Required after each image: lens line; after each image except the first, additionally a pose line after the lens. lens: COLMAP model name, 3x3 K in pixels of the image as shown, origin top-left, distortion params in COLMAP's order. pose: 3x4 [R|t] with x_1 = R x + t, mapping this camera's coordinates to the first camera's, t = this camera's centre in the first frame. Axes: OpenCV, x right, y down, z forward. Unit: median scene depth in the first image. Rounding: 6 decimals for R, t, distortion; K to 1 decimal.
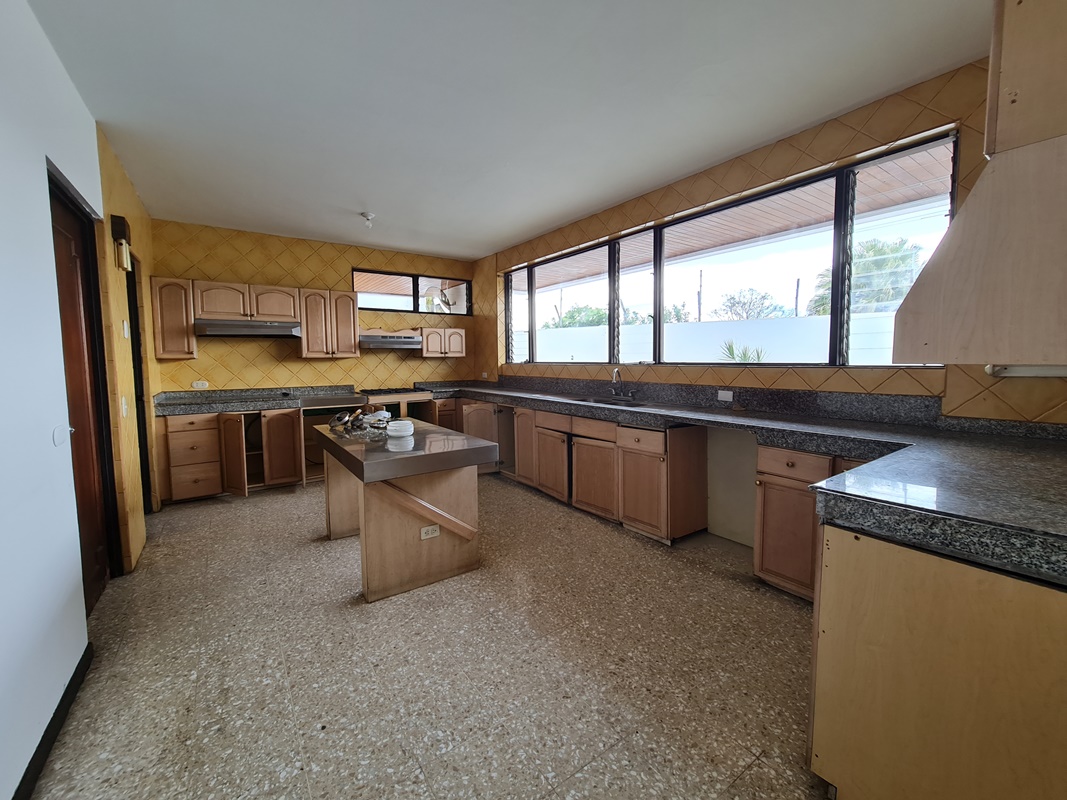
lens RADIAL K [[435.5, 0, 533.1], [0, 435.5, 391.9], [0, 0, 1]] dist [0.000040, 0.000009]
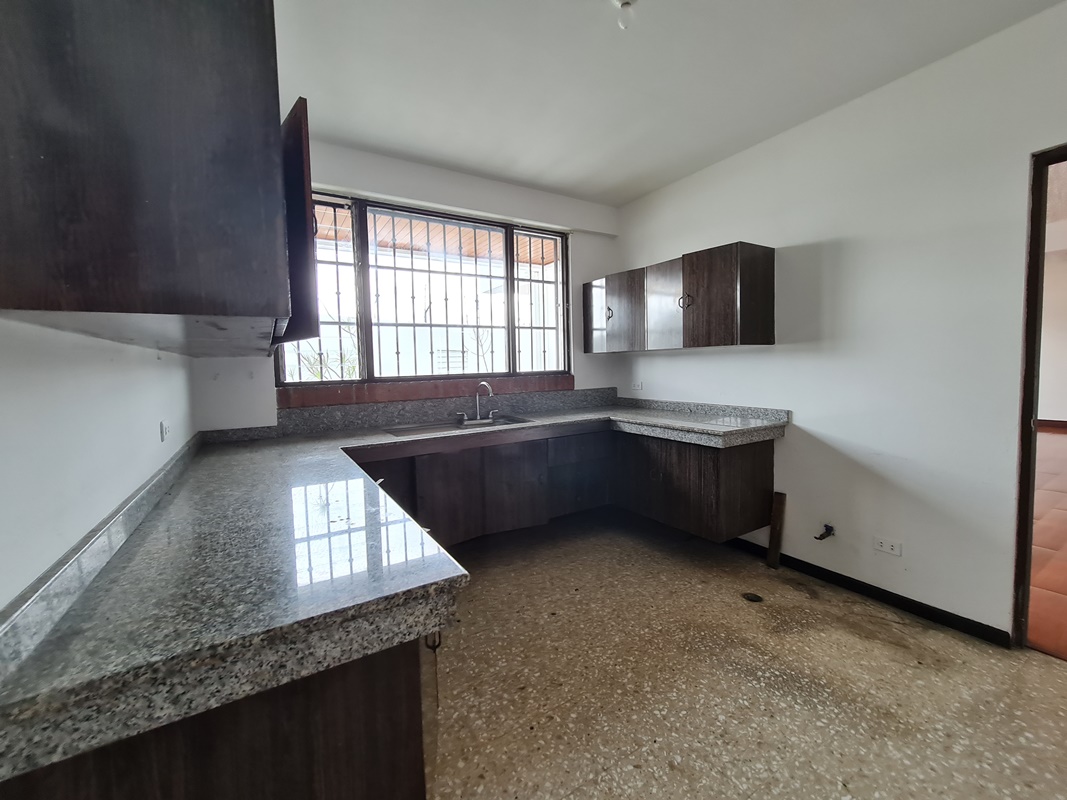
lens RADIAL K [[435.5, 0, 533.1], [0, 435.5, 391.9], [0, 0, 1]] dist [0.000040, 0.000009]
pose [[0.071018, -0.046424, 0.996394, -0.565060], [0.097342, 0.994471, 0.039397, -0.050466], [-0.992714, 0.094193, 0.075144, 0.757449]]
